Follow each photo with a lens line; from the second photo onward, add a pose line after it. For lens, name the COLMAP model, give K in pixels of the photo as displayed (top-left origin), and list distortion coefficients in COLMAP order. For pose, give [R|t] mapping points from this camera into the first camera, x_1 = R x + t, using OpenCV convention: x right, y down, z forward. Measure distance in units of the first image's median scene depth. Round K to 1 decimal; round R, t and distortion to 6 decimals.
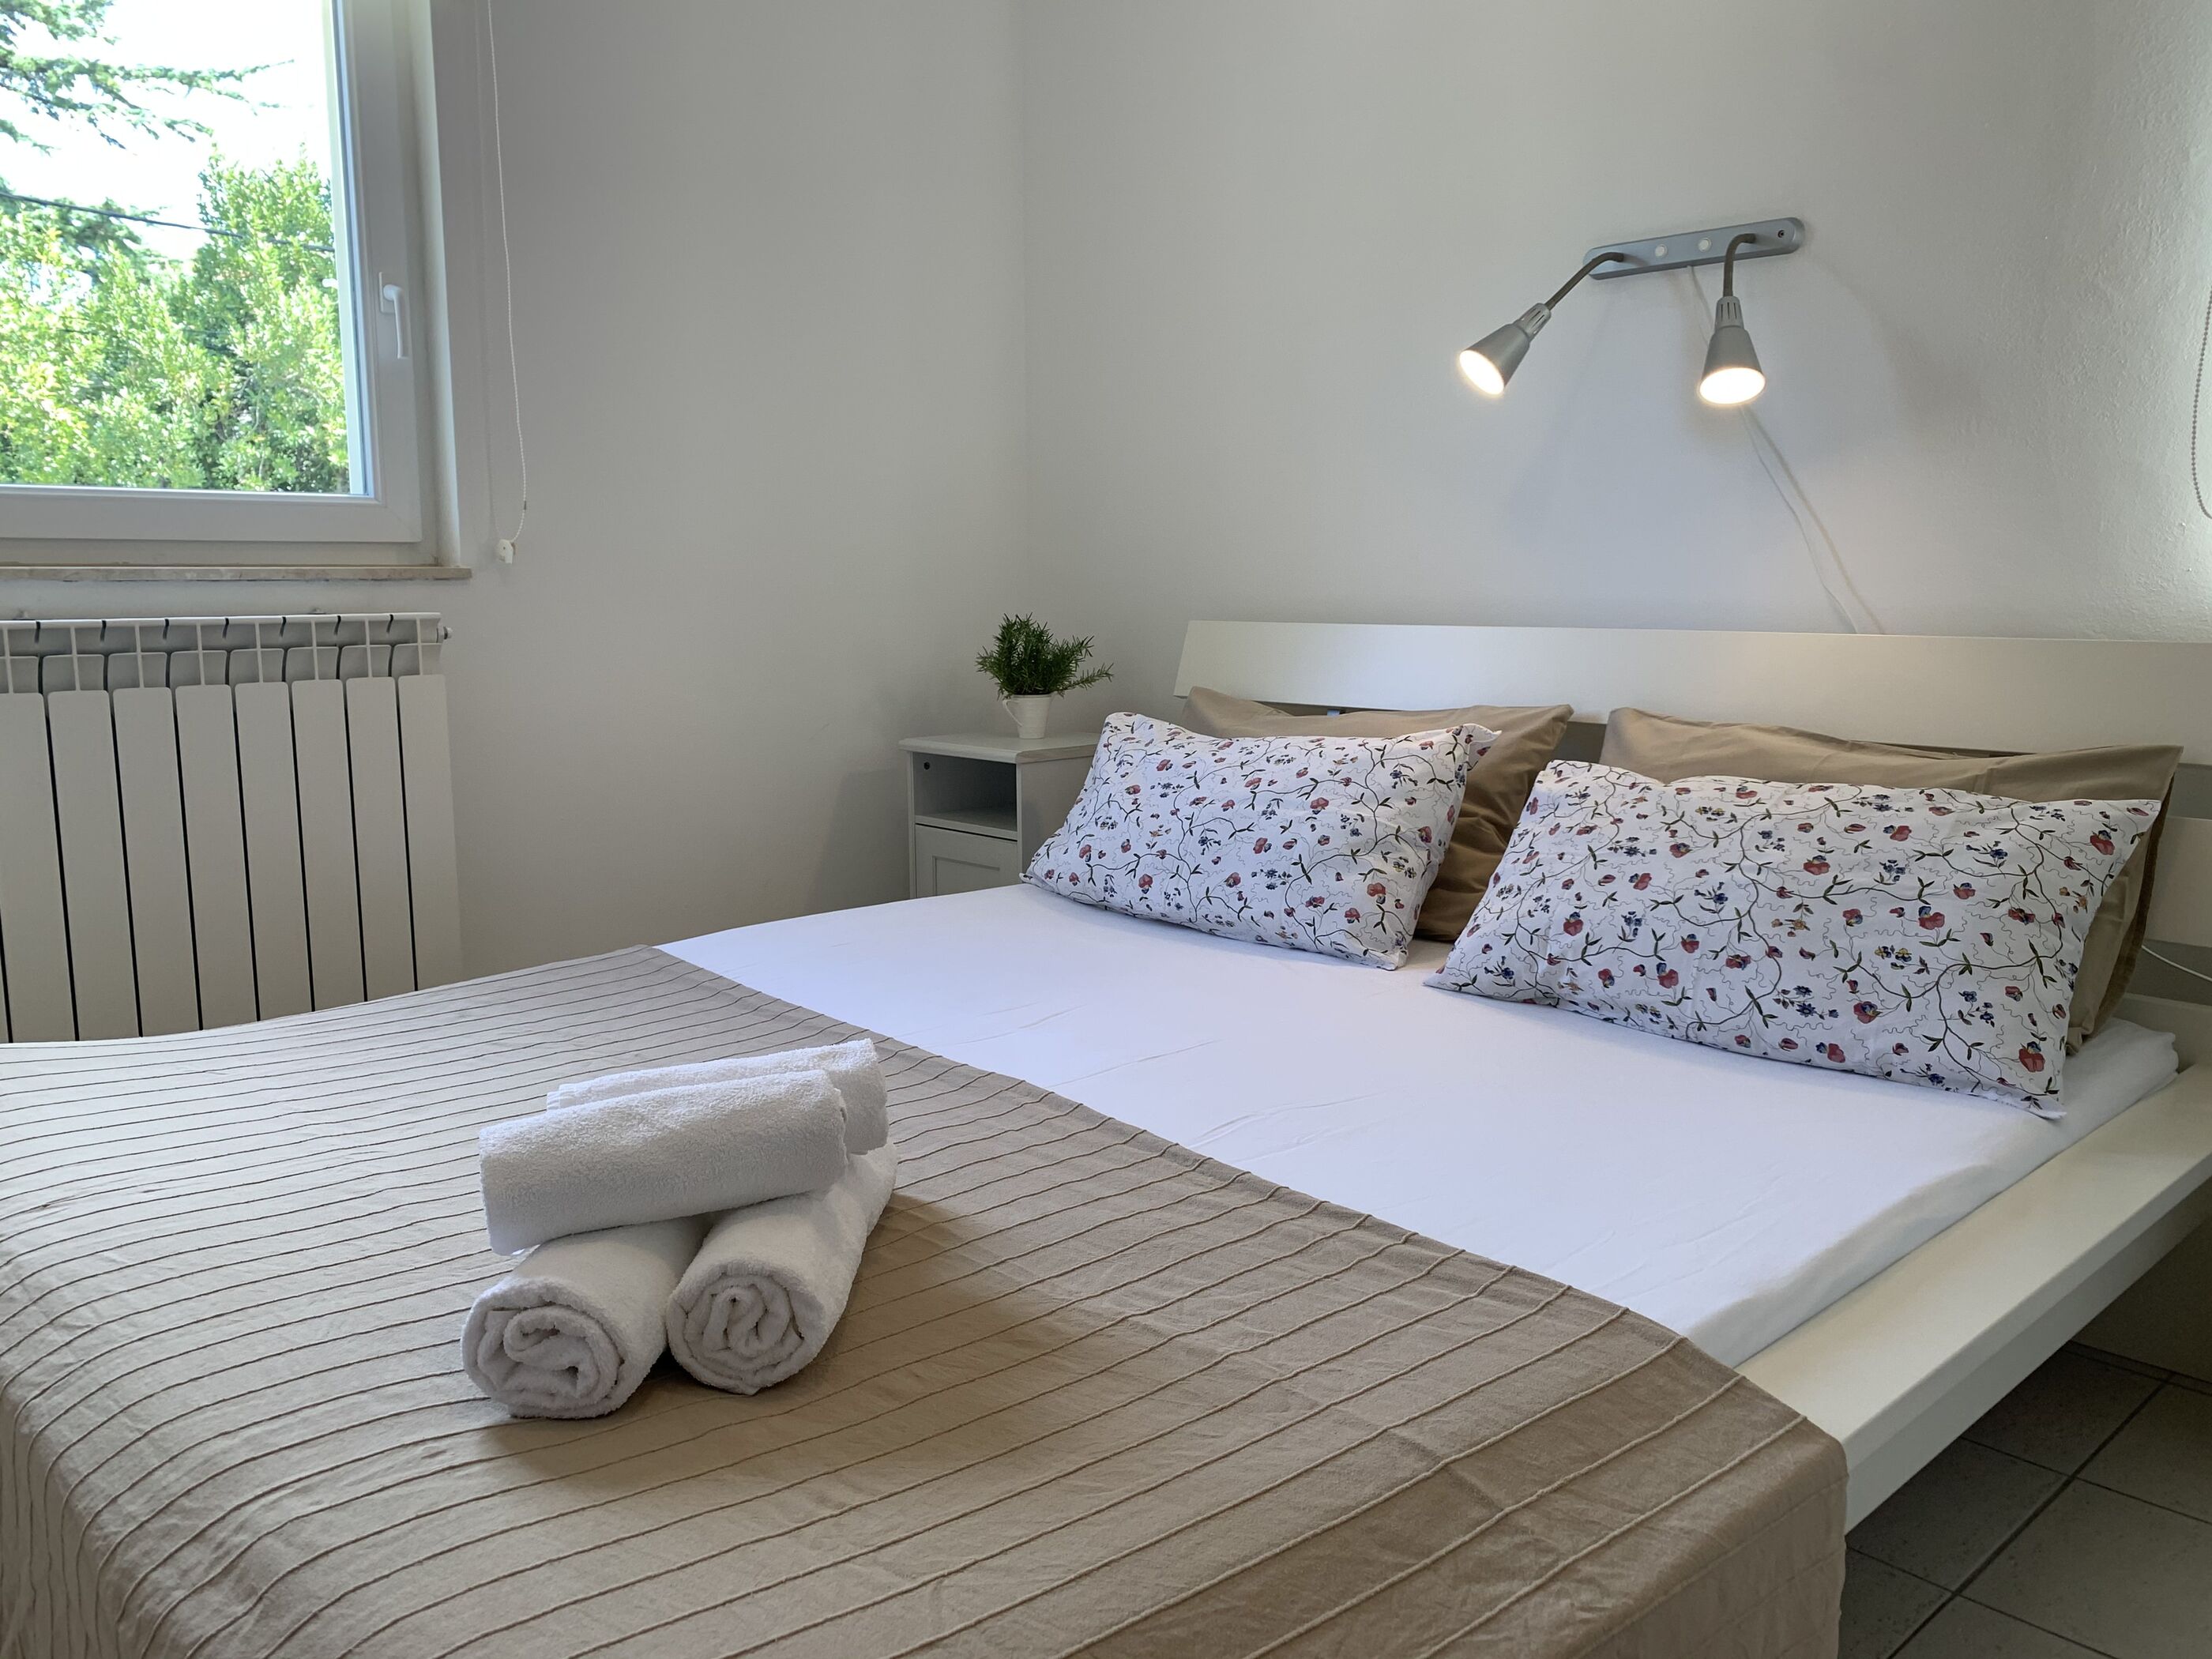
lens RADIAL K [[1654.7, 0, 1065.5], [0, 1654.7, 798.2], [0, 0, 1]] dist [0.095013, -0.206869]
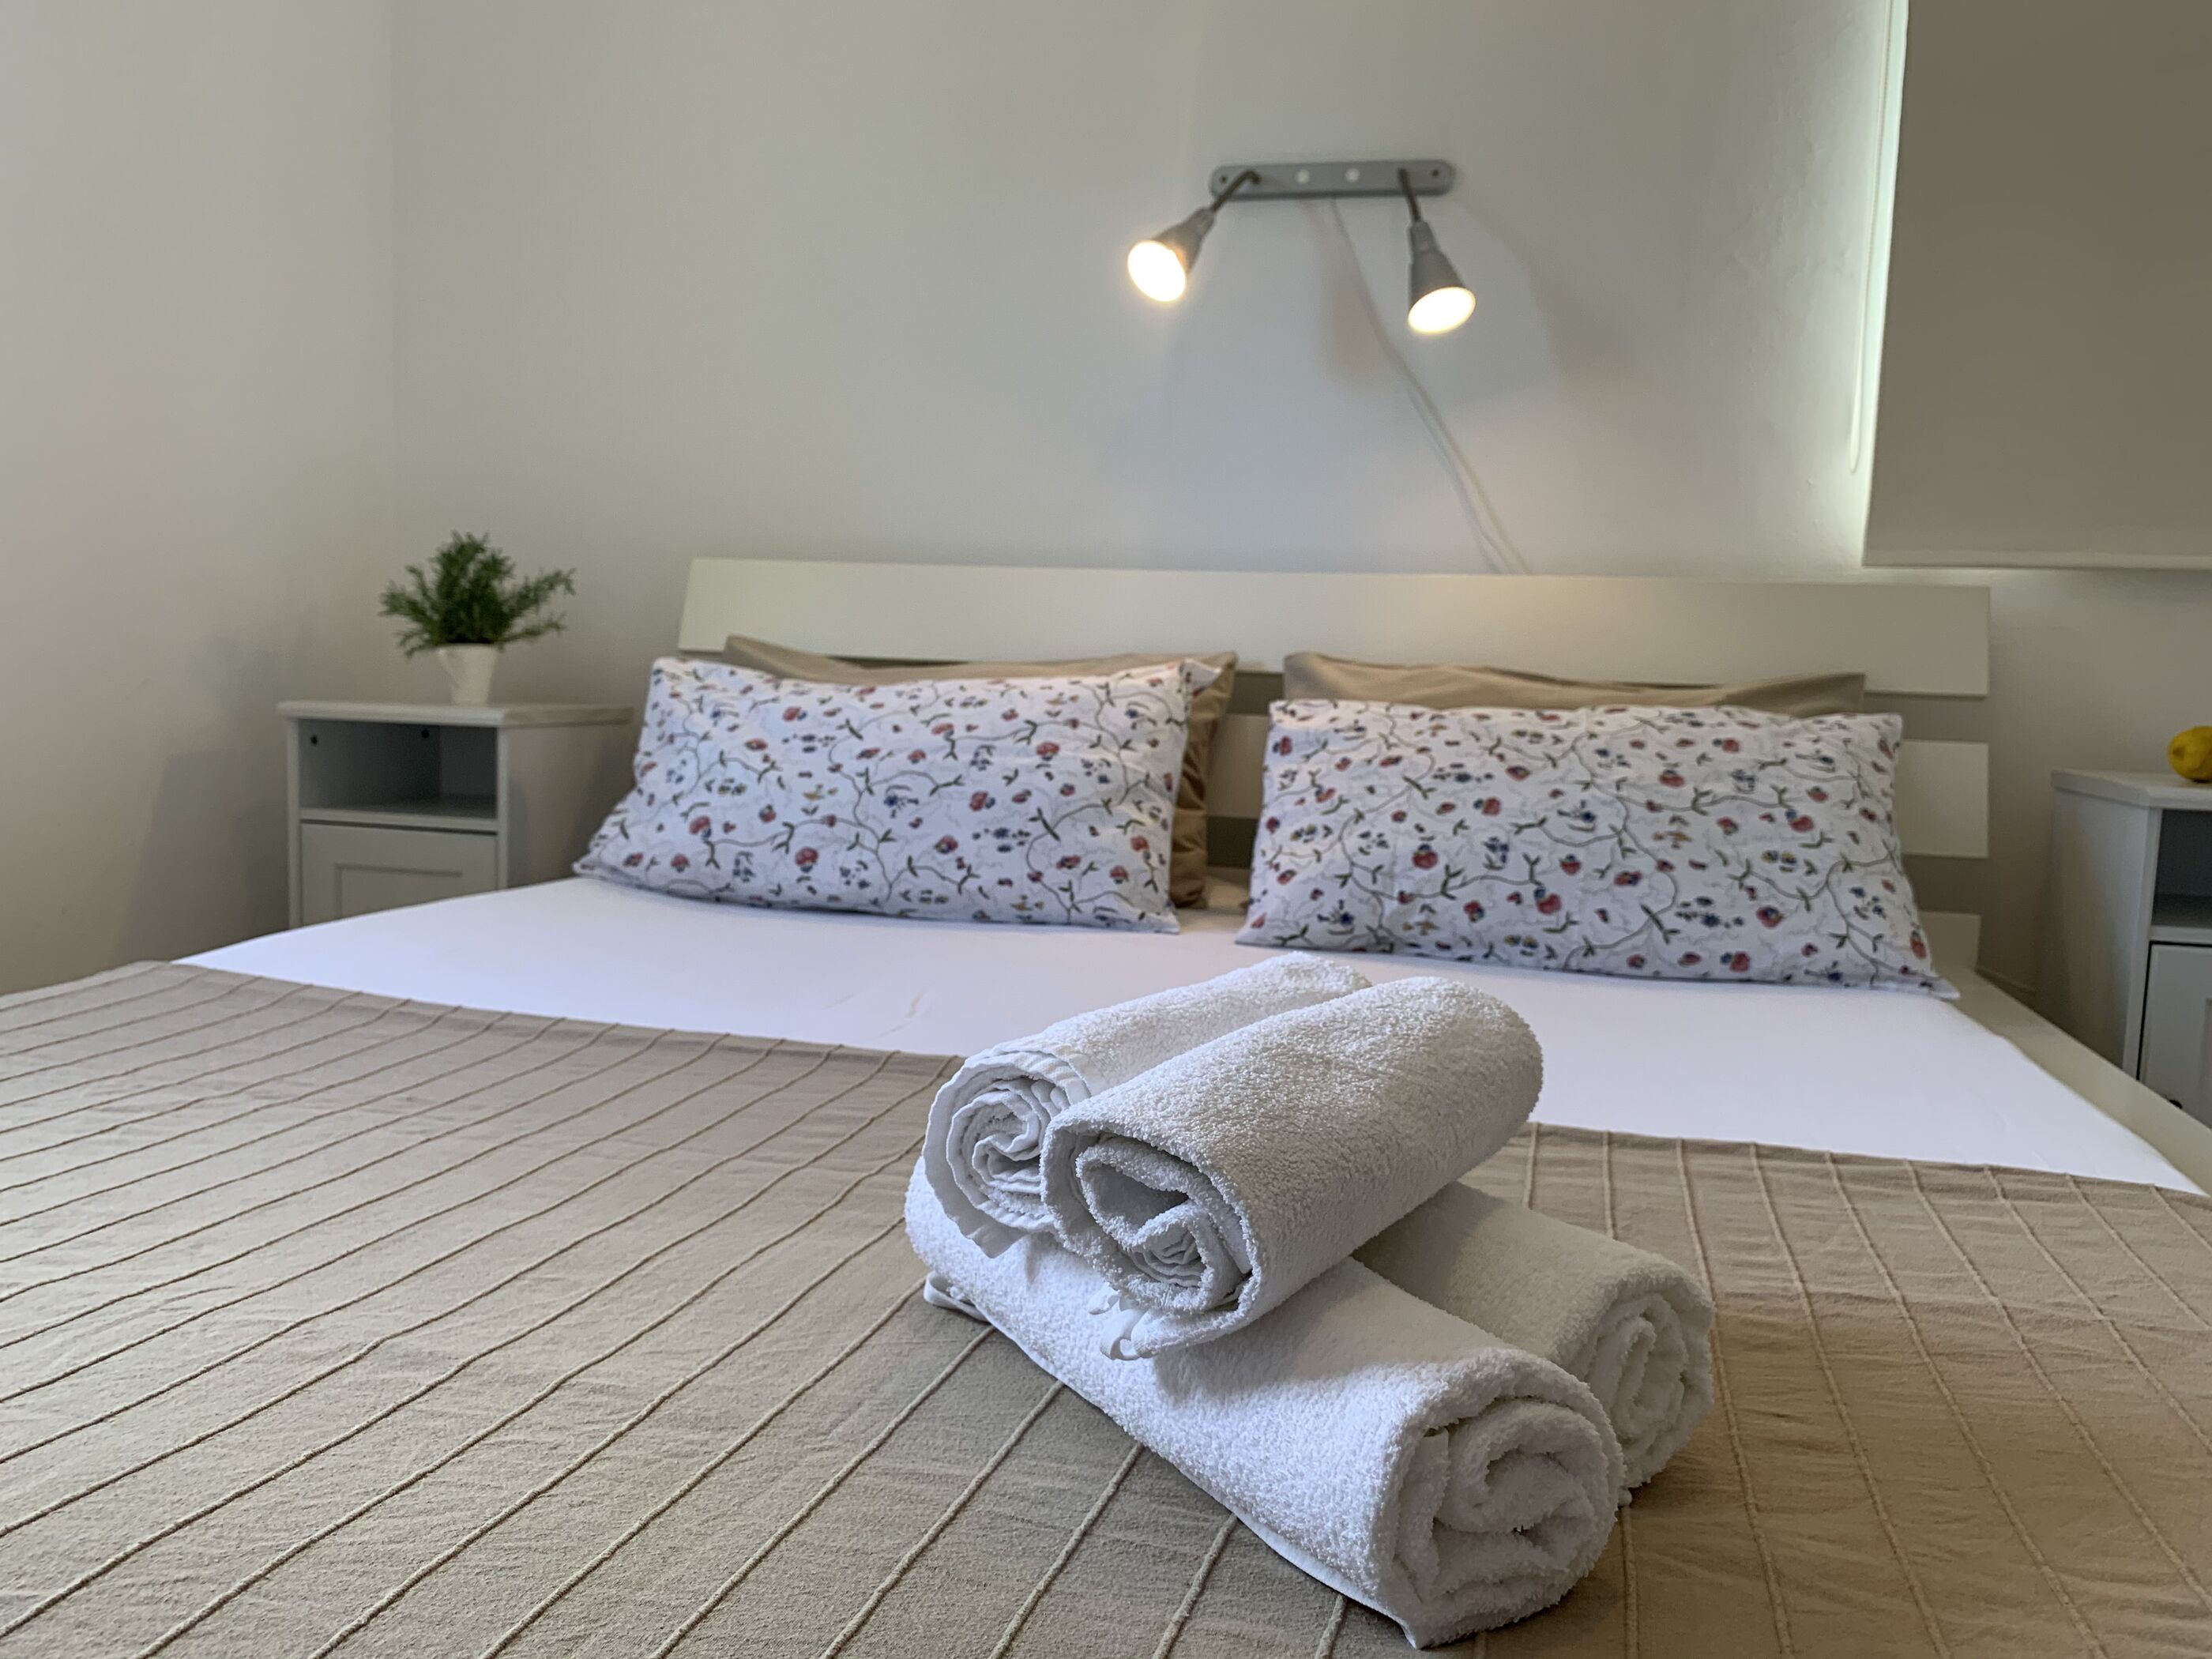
lens RADIAL K [[1691.0, 0, 1086.2], [0, 1691.0, 816.0], [0, 0, 1]] dist [0.207286, -0.566877]
pose [[0.828484, -0.011997, 0.559884, -0.318137], [0.032476, 0.999117, -0.026647, 0.062202], [-0.559070, 0.040260, 0.828142, 0.288463]]
